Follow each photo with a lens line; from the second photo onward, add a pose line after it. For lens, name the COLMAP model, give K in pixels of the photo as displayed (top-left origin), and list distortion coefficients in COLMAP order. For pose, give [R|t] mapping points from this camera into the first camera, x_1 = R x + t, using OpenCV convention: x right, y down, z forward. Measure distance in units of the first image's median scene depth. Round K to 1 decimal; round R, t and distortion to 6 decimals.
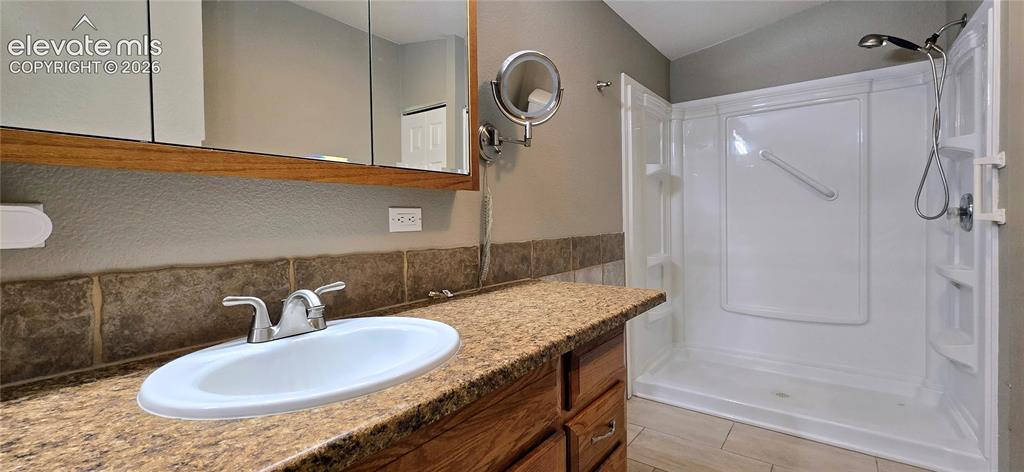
lens RADIAL K [[429.2, 0, 511.8], [0, 429.2, 231.7], [0, 0, 1]] dist [-0.000801, -0.000754]
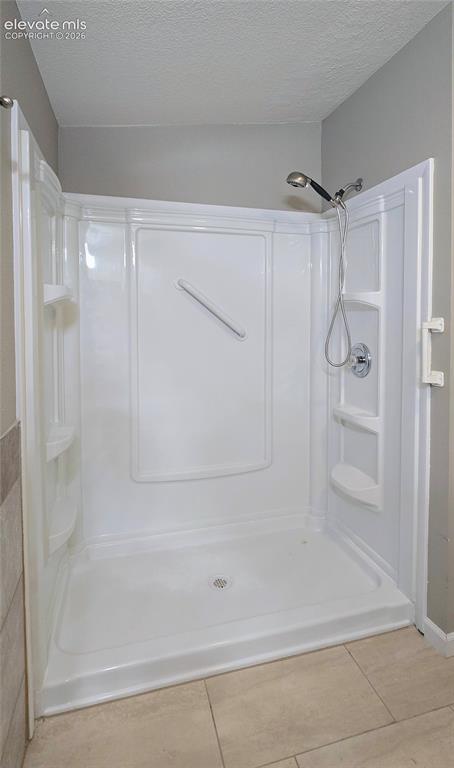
lens RADIAL K [[398.8, 0, 228.7], [0, 398.8, 328.4], [0, 0, 1]] dist [-0.003359, -0.001037]
pose [[0.593387, -0.009846, 0.804857, 0.036547], [0.009532, 0.999941, 0.005206, -0.115081], [-0.804861, 0.004582, 0.593446, 0.565390]]
